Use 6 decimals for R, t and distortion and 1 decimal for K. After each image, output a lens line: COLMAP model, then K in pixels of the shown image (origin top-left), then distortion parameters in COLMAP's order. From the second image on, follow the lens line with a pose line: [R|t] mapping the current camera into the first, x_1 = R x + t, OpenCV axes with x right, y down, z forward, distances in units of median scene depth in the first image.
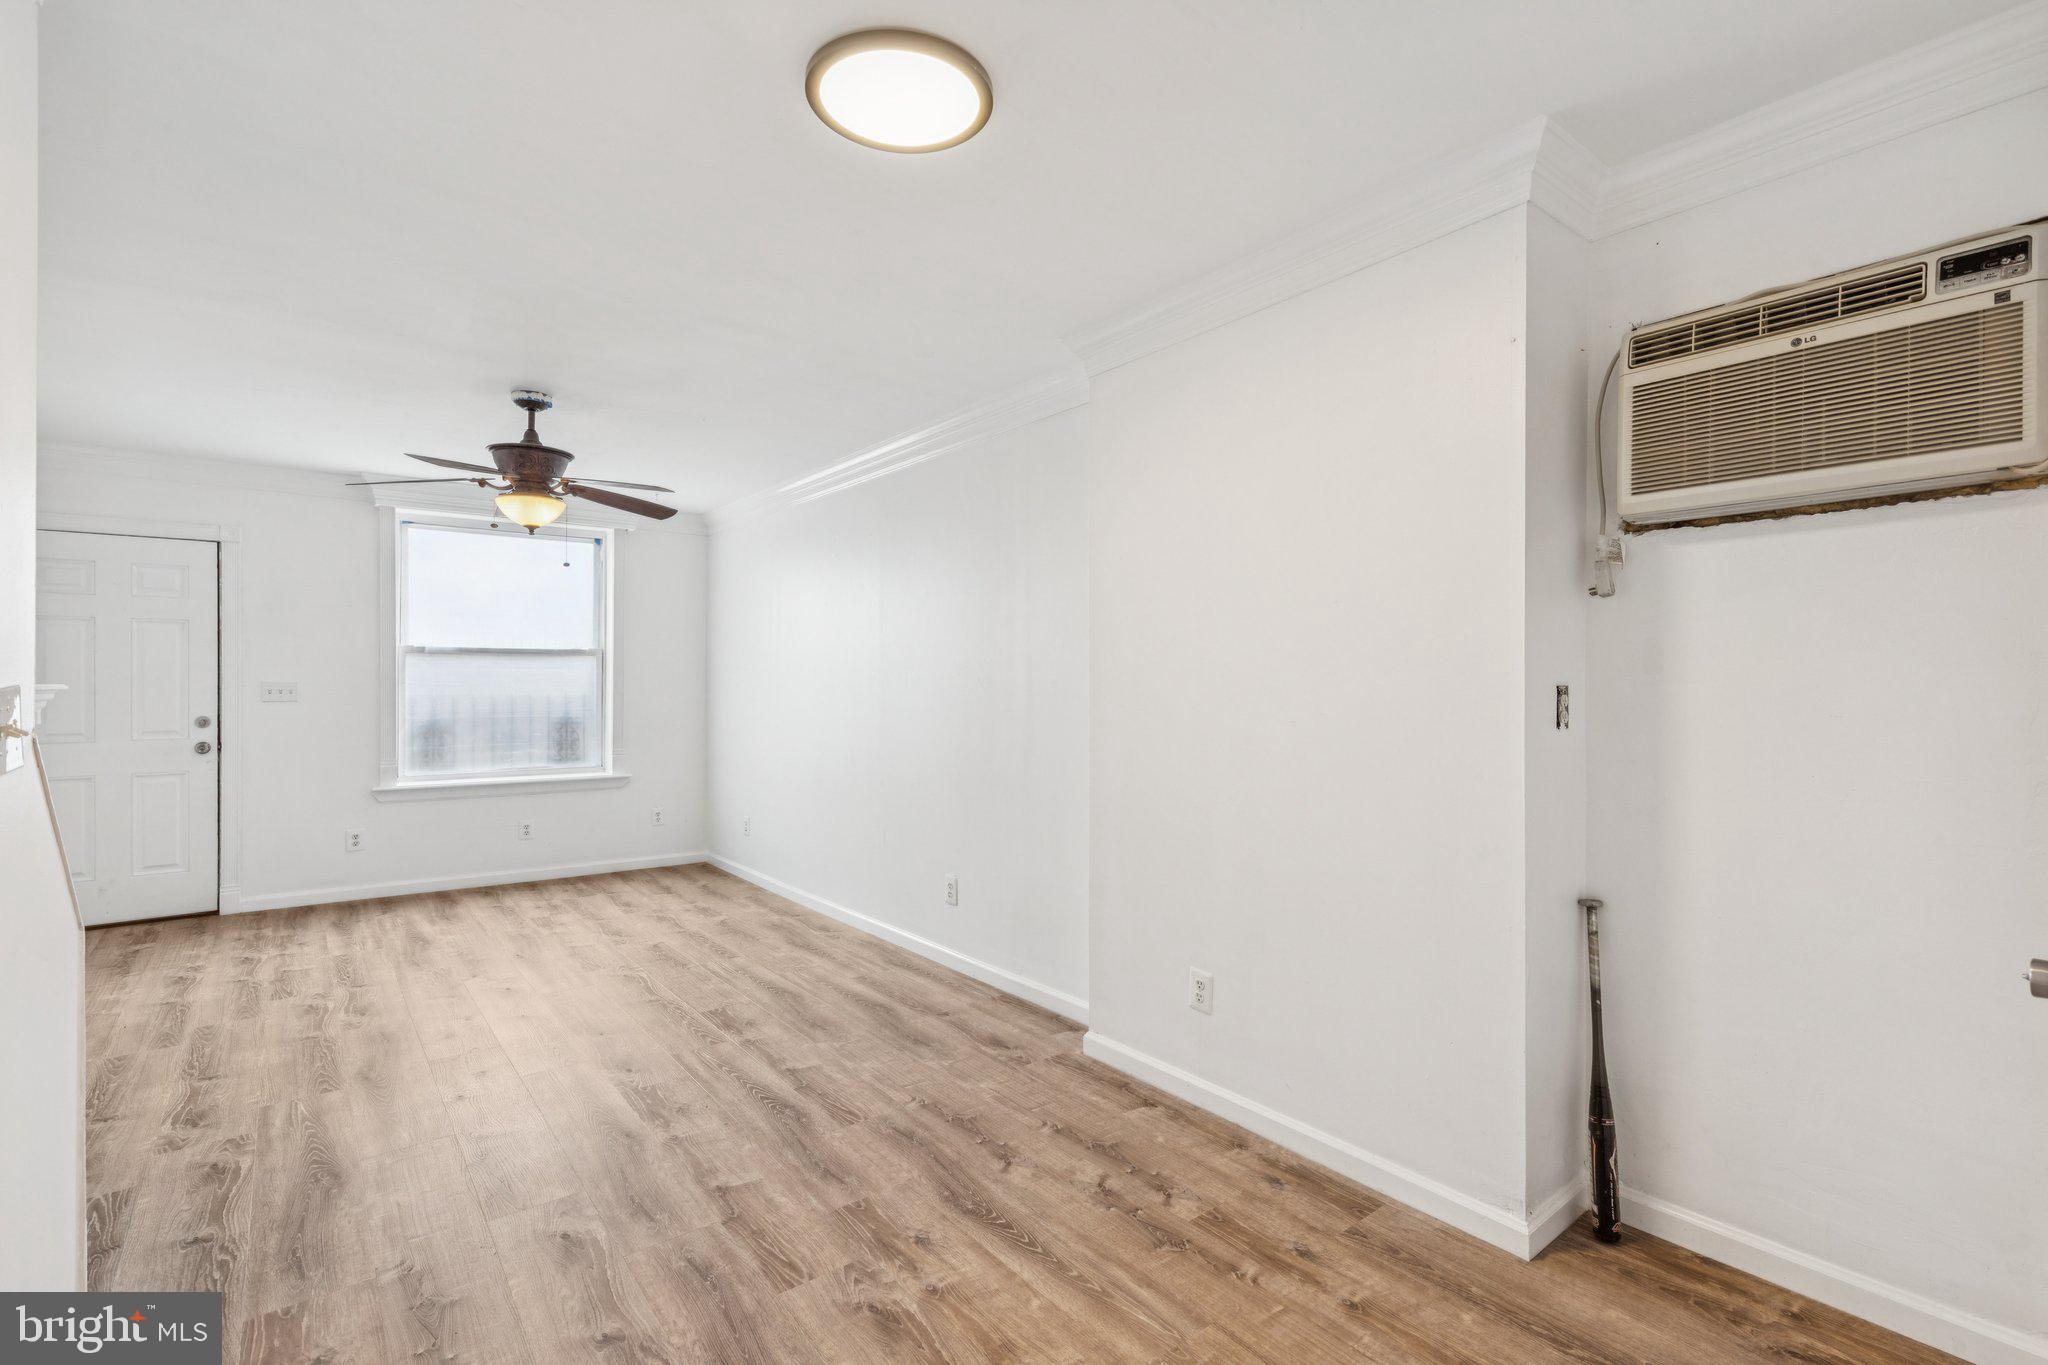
lens RADIAL K [[931.0, 0, 1029.9], [0, 931.0, 682.9], [0, 0, 1]] dist [0.004544, 0.000518]
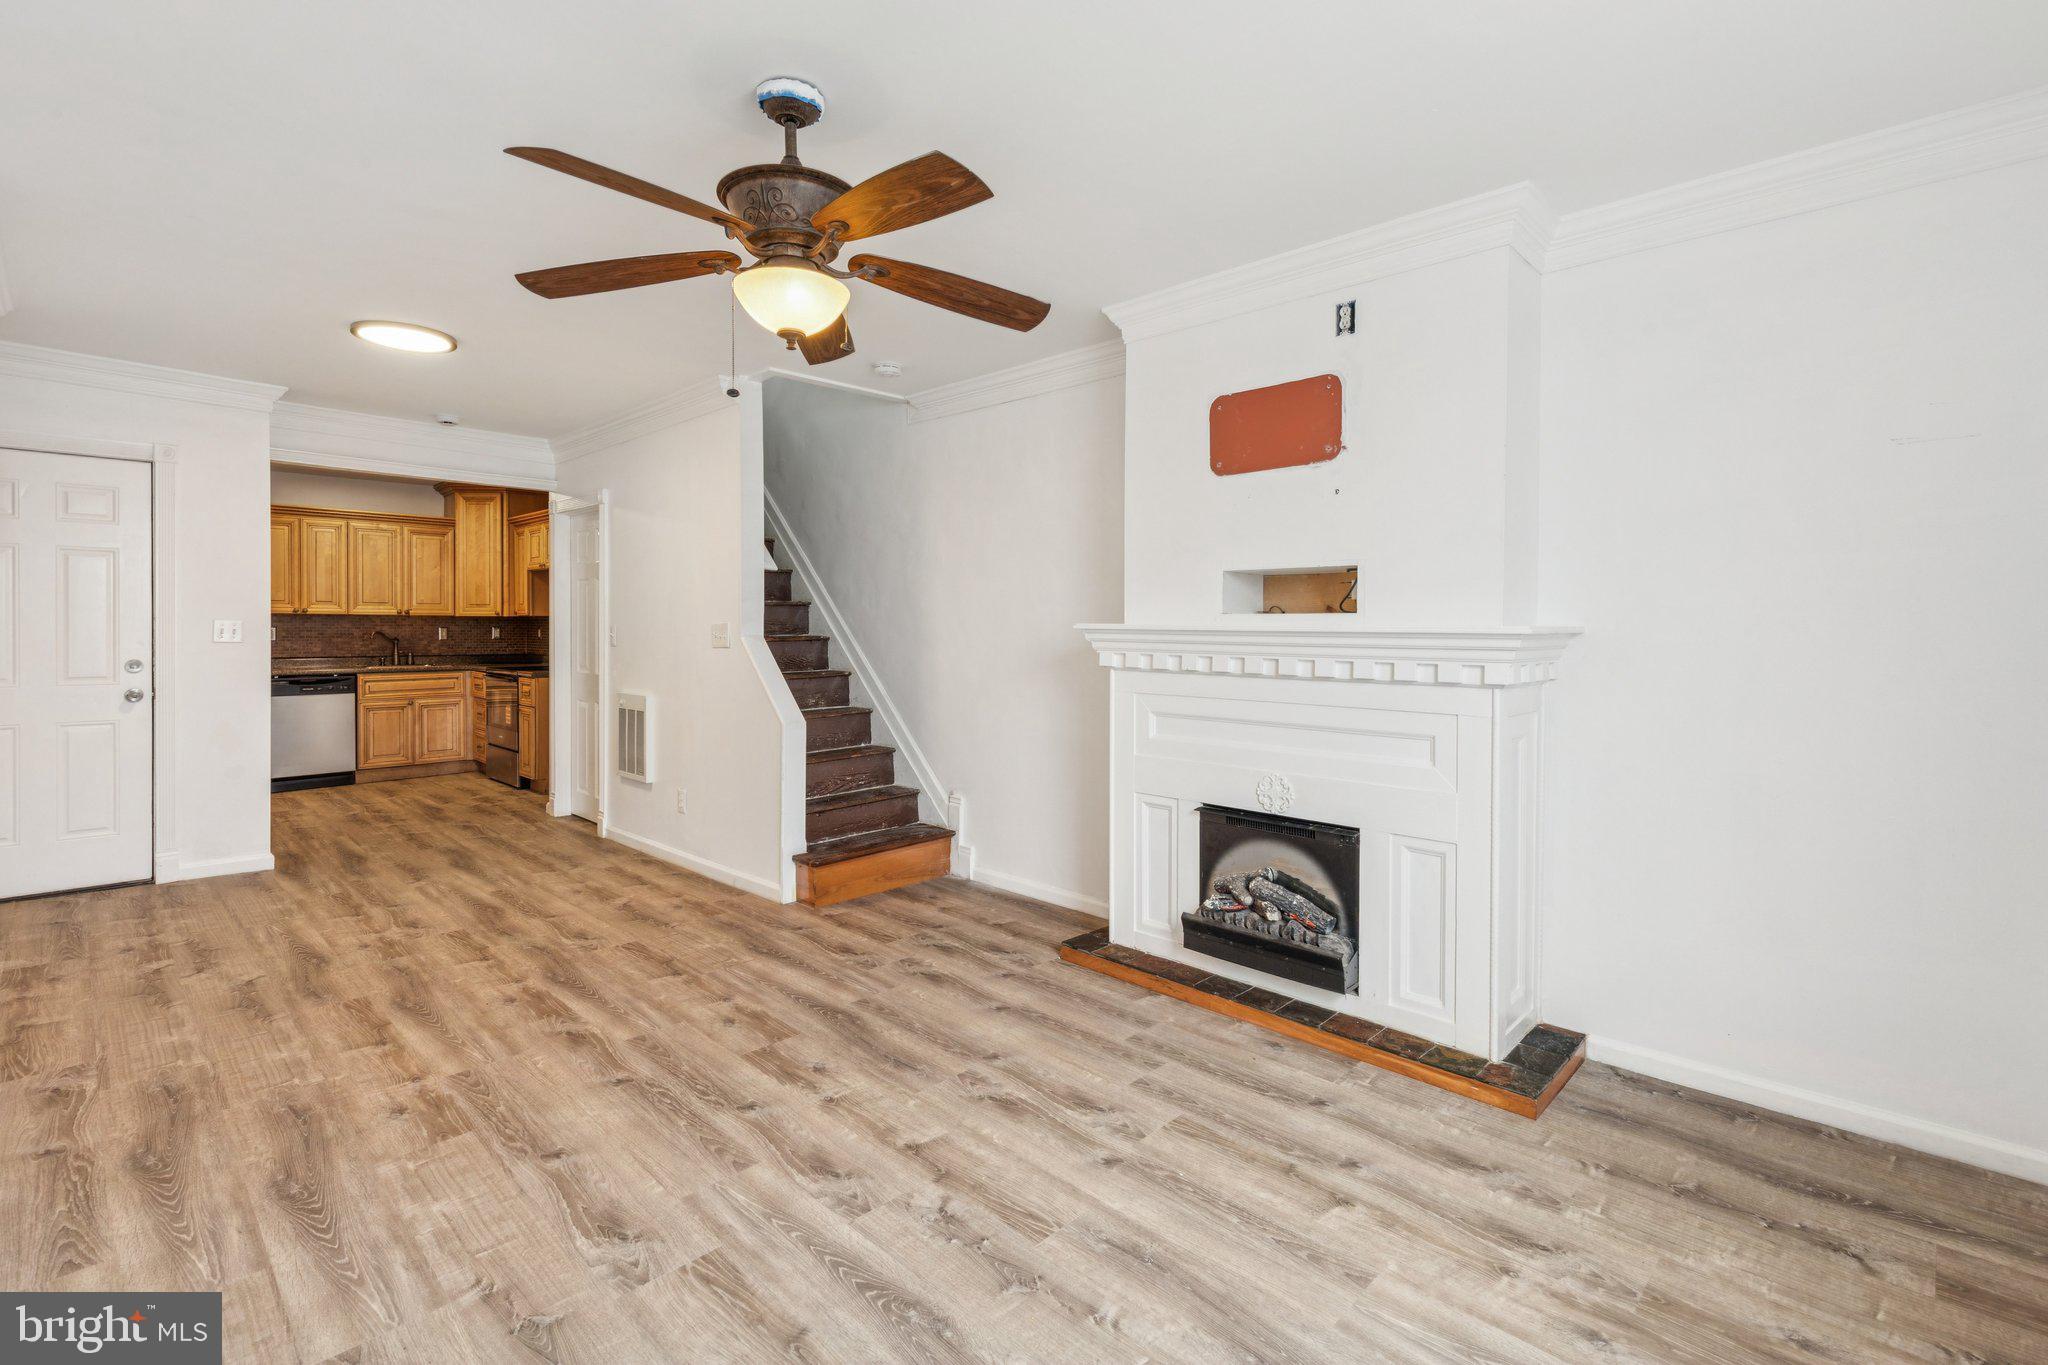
lens RADIAL K [[942.6, 0, 1028.9], [0, 942.6, 633.9], [0, 0, 1]] dist [0.004985, 0.000707]
pose [[-0.992090, -0.005074, -0.125423, -0.746690], [-0.006236, 0.999941, 0.008870, 0.003971], [0.125371, 0.009582, -0.992064, 1.943340]]
